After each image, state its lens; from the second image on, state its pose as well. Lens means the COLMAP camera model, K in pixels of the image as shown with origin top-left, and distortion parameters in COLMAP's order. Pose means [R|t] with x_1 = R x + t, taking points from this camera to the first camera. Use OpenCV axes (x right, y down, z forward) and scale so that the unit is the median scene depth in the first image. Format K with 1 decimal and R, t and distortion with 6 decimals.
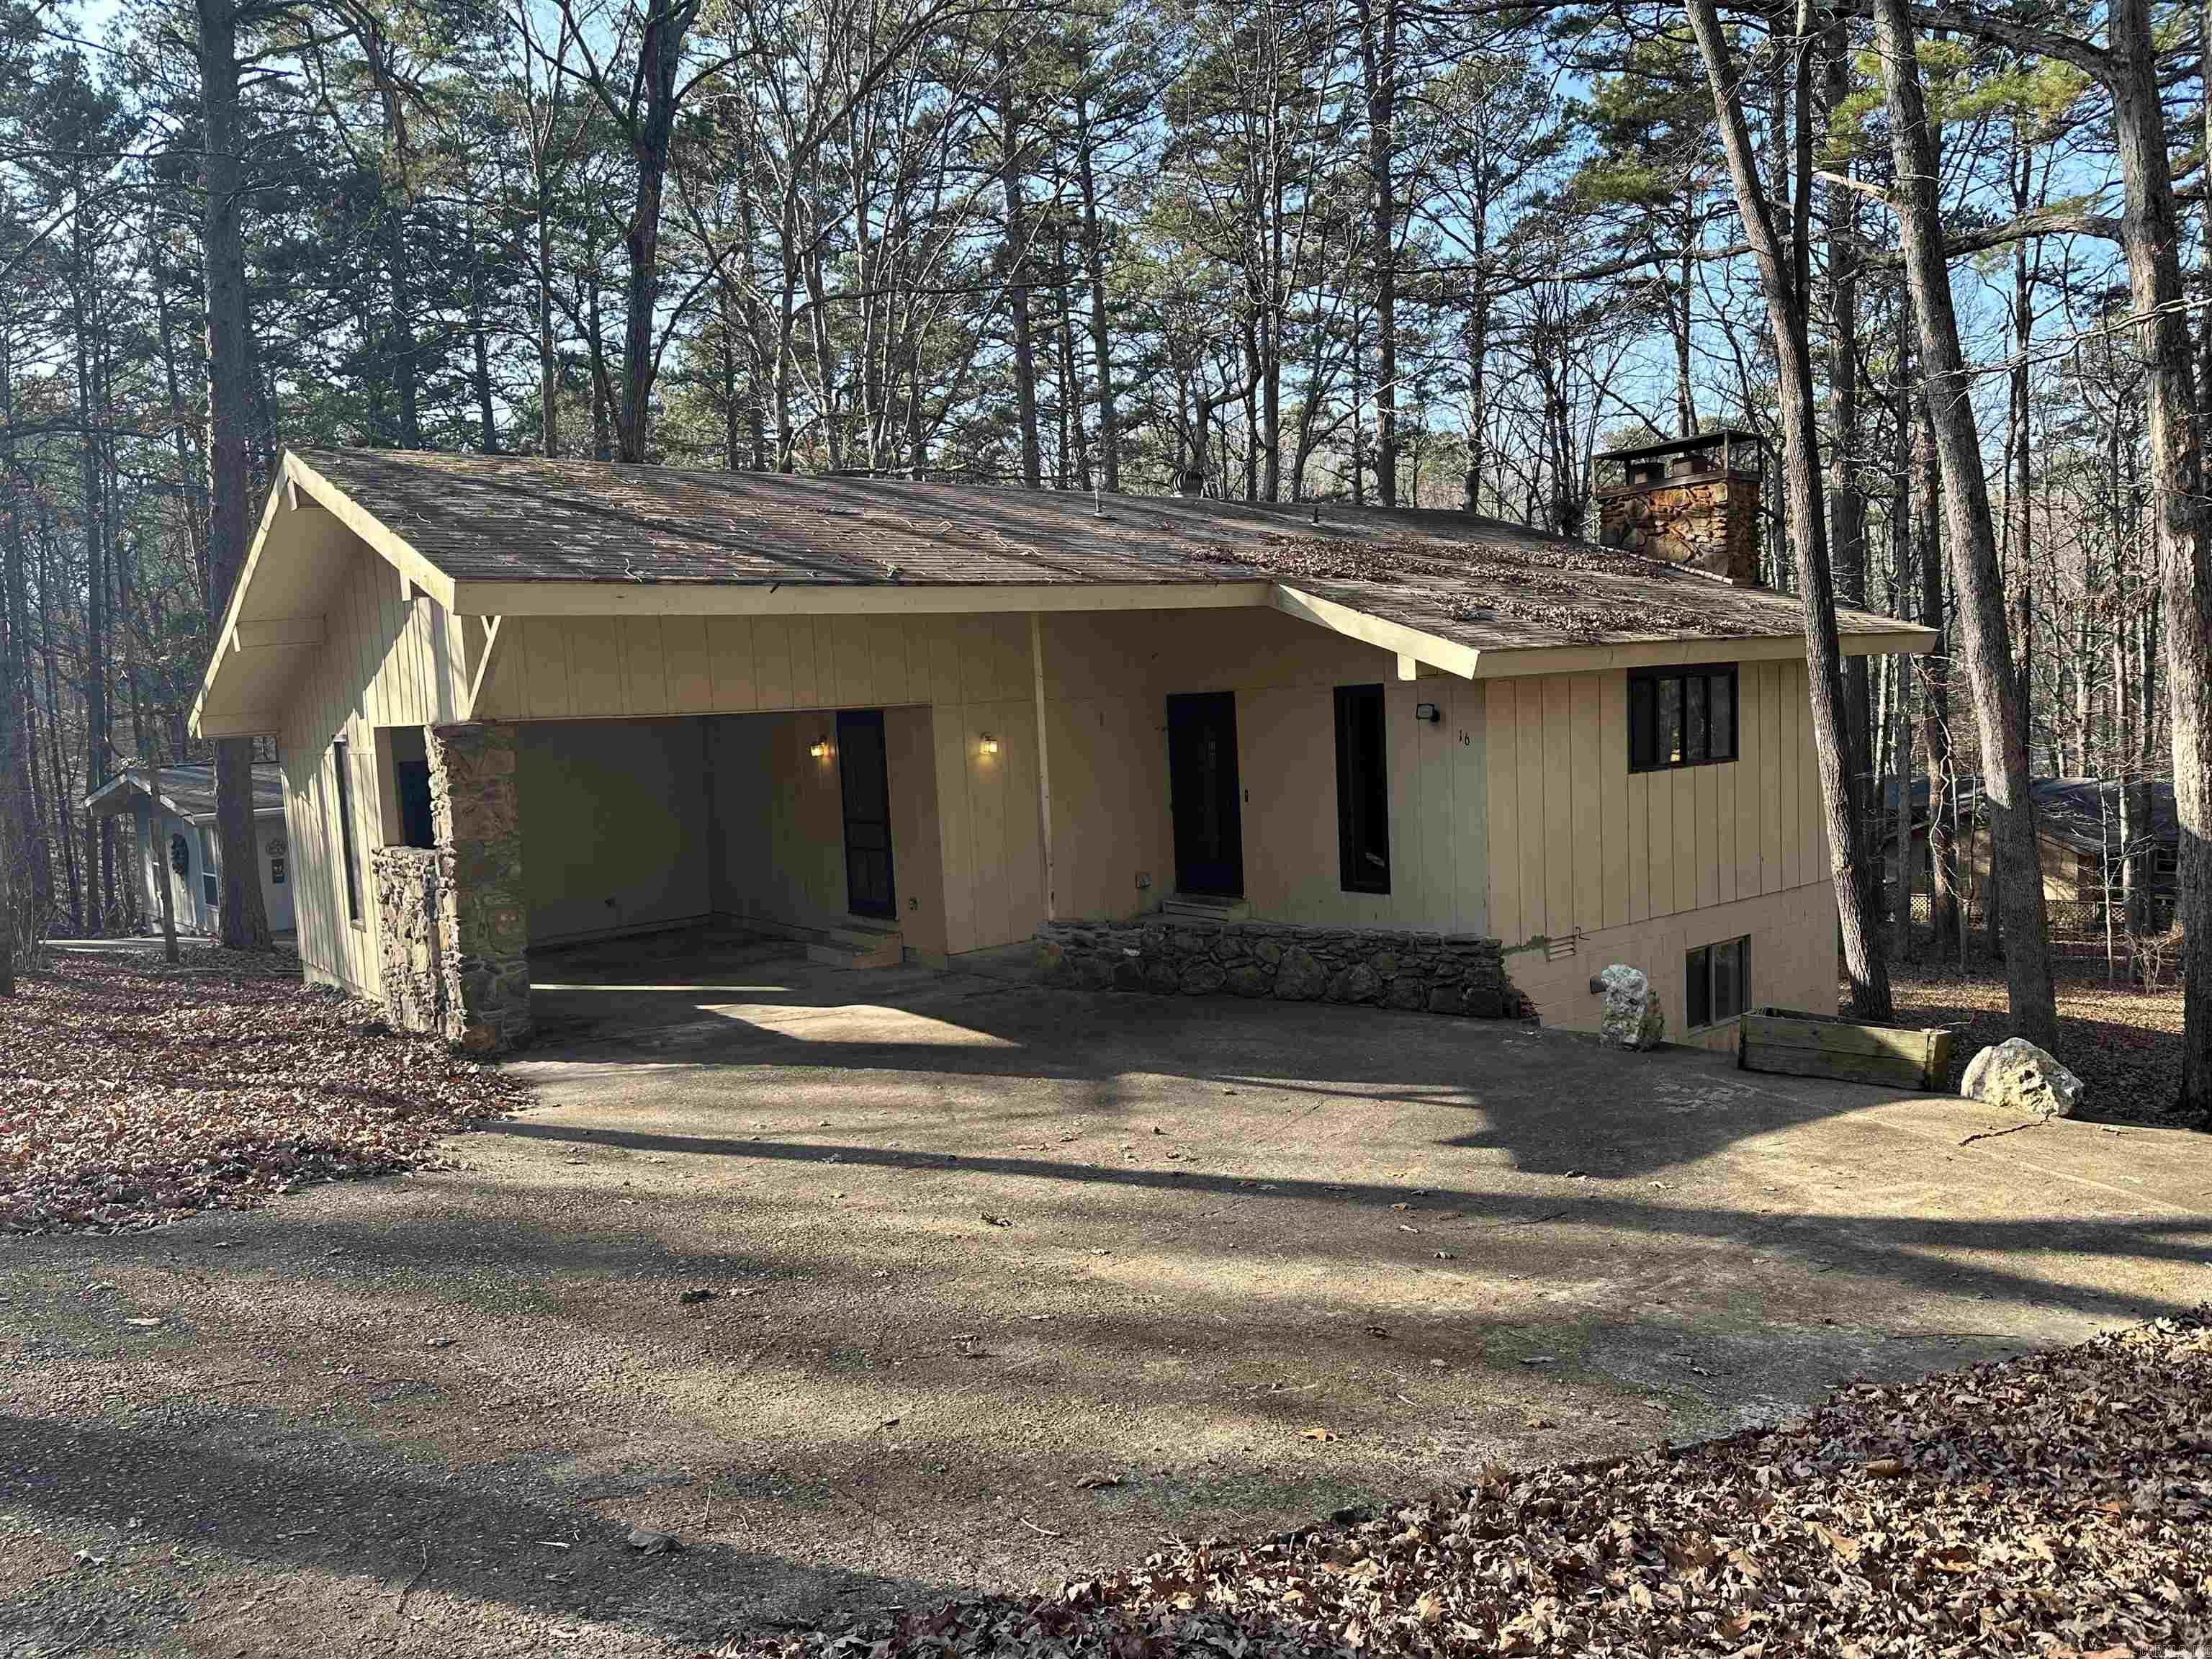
lens RADIAL K [[1565.7, 0, 1100.7], [0, 1565.7, 825.5], [0, 0, 1]] dist [0.034652, -0.052304]
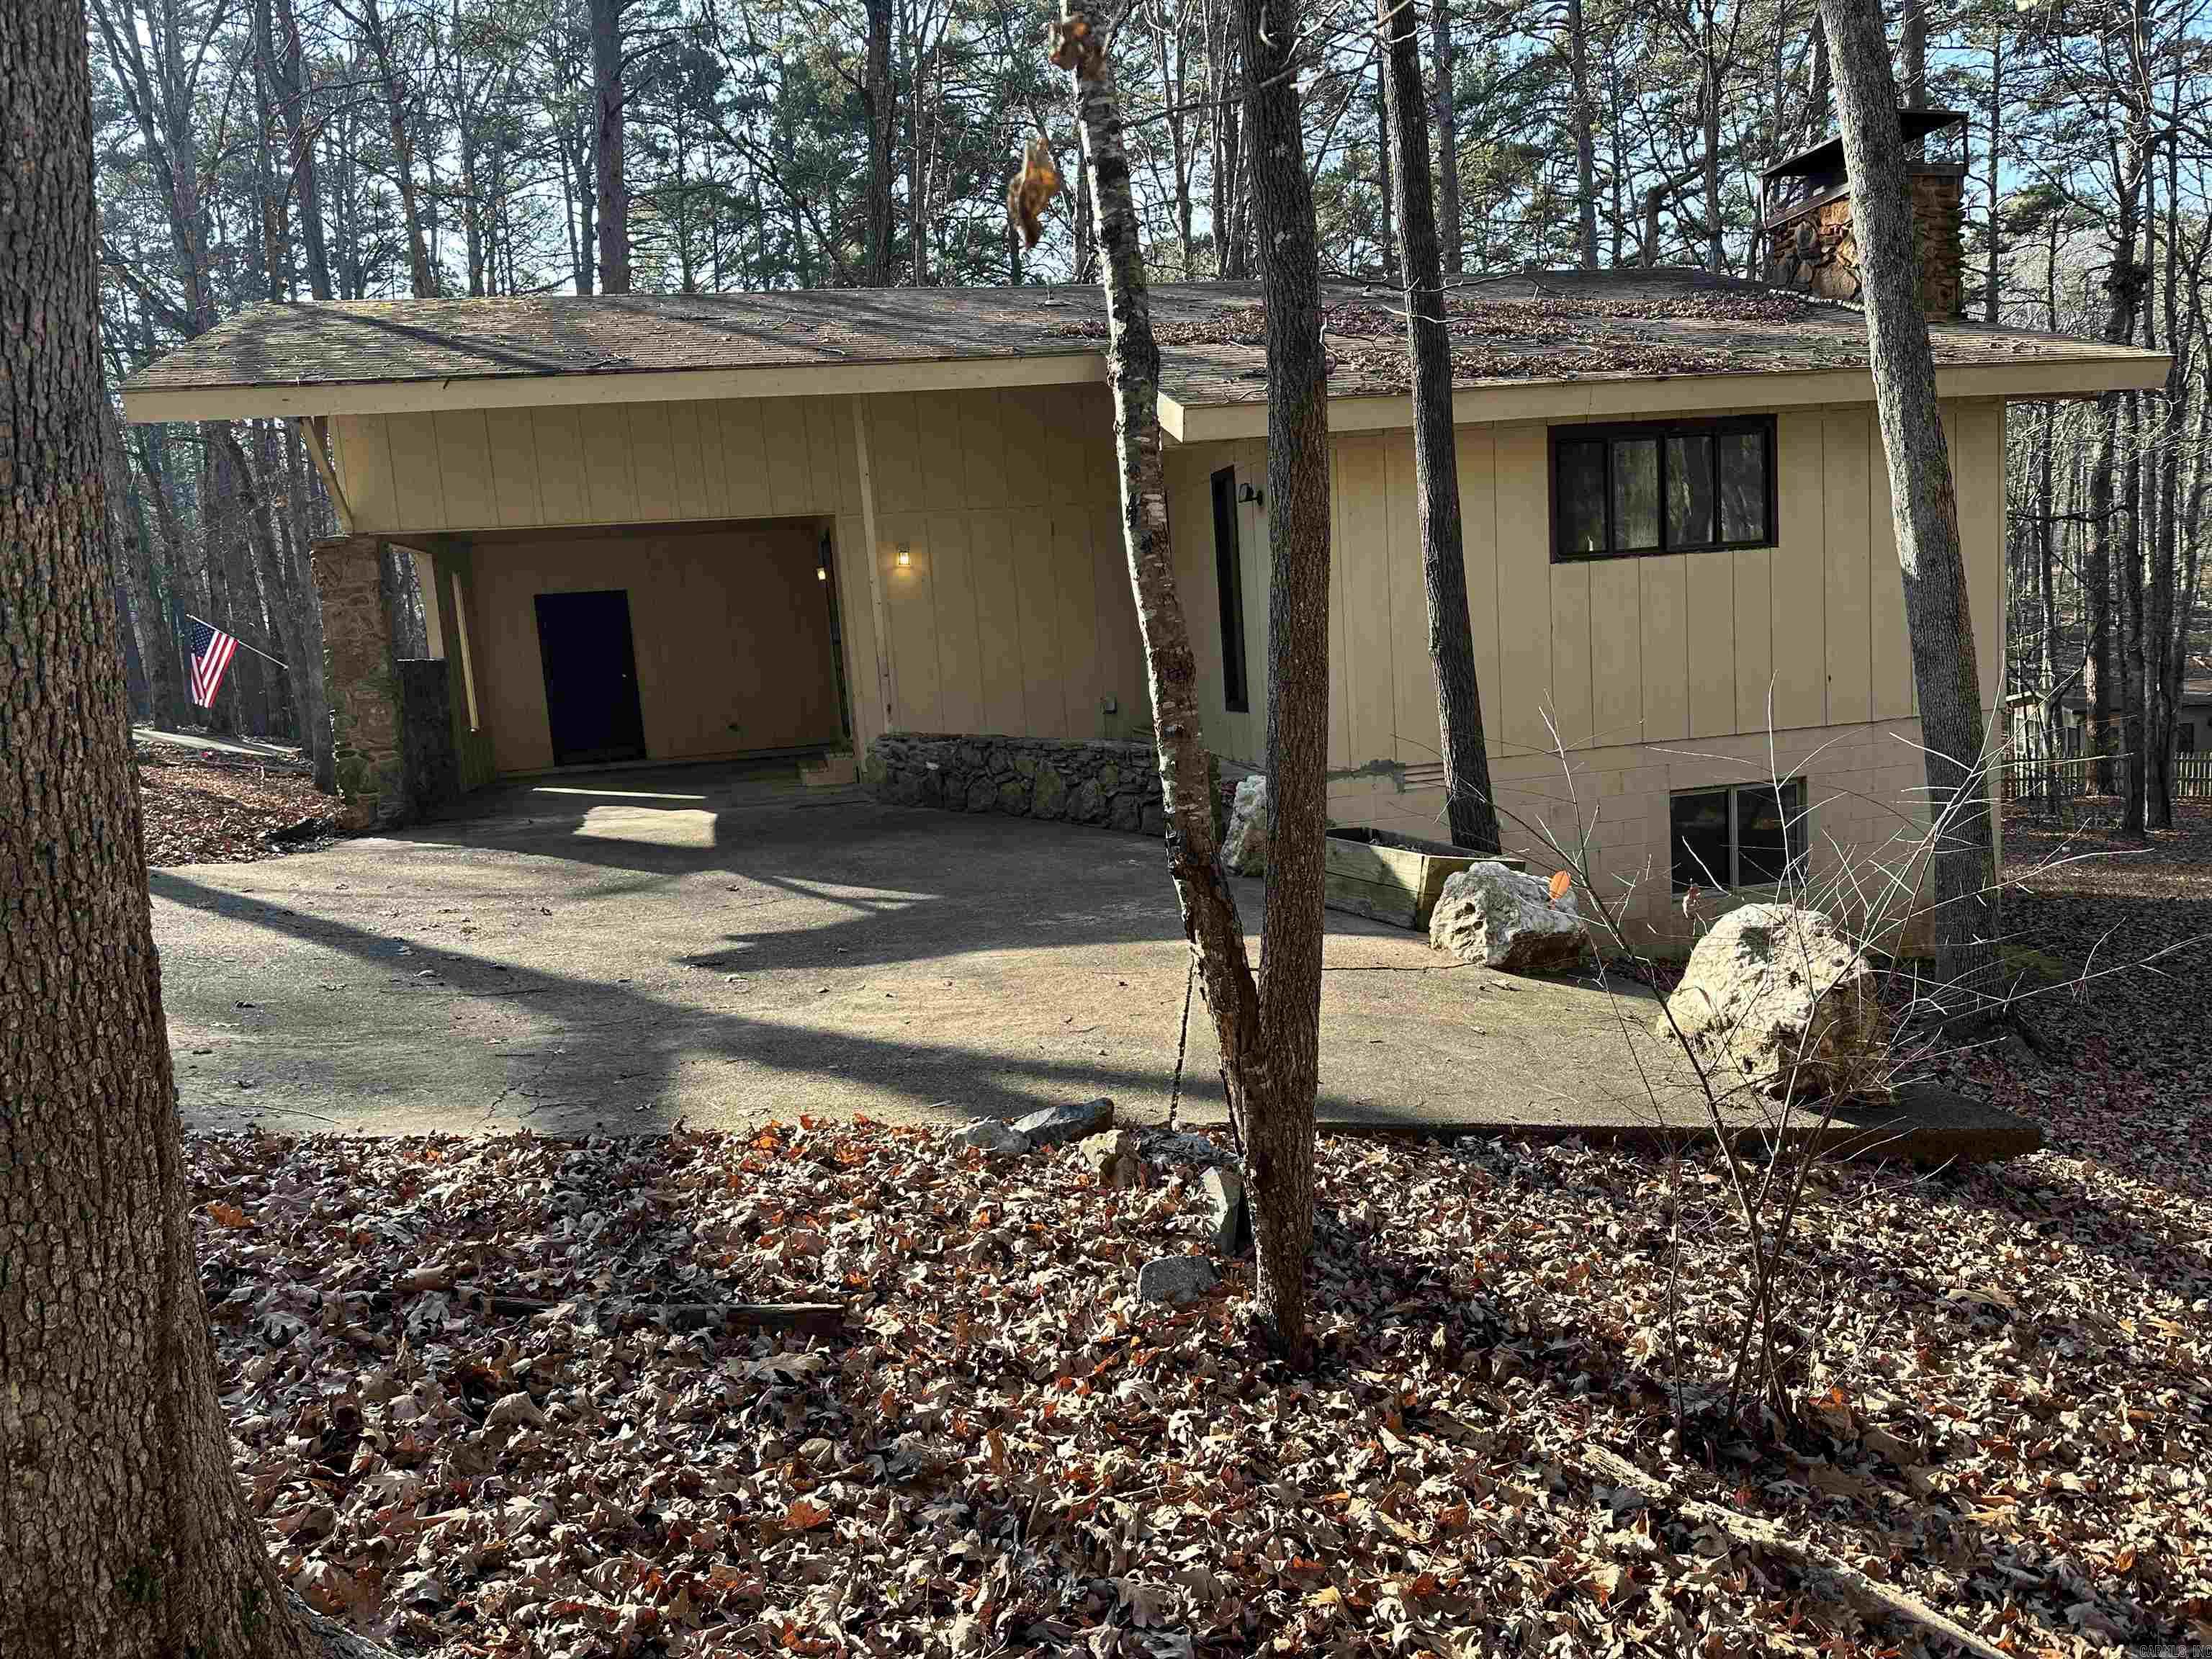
lens RADIAL K [[1565.7, 0, 1104.9], [0, 1565.7, 837.7], [0, 0, 1]] dist [0.034652, -0.052304]
pose [[0.905870, 0.041534, -0.421515, 0.497957], [-0.008160, 0.996707, 0.080675, 0.045869], [0.423478, -0.069641, 0.903226, 0.185055]]
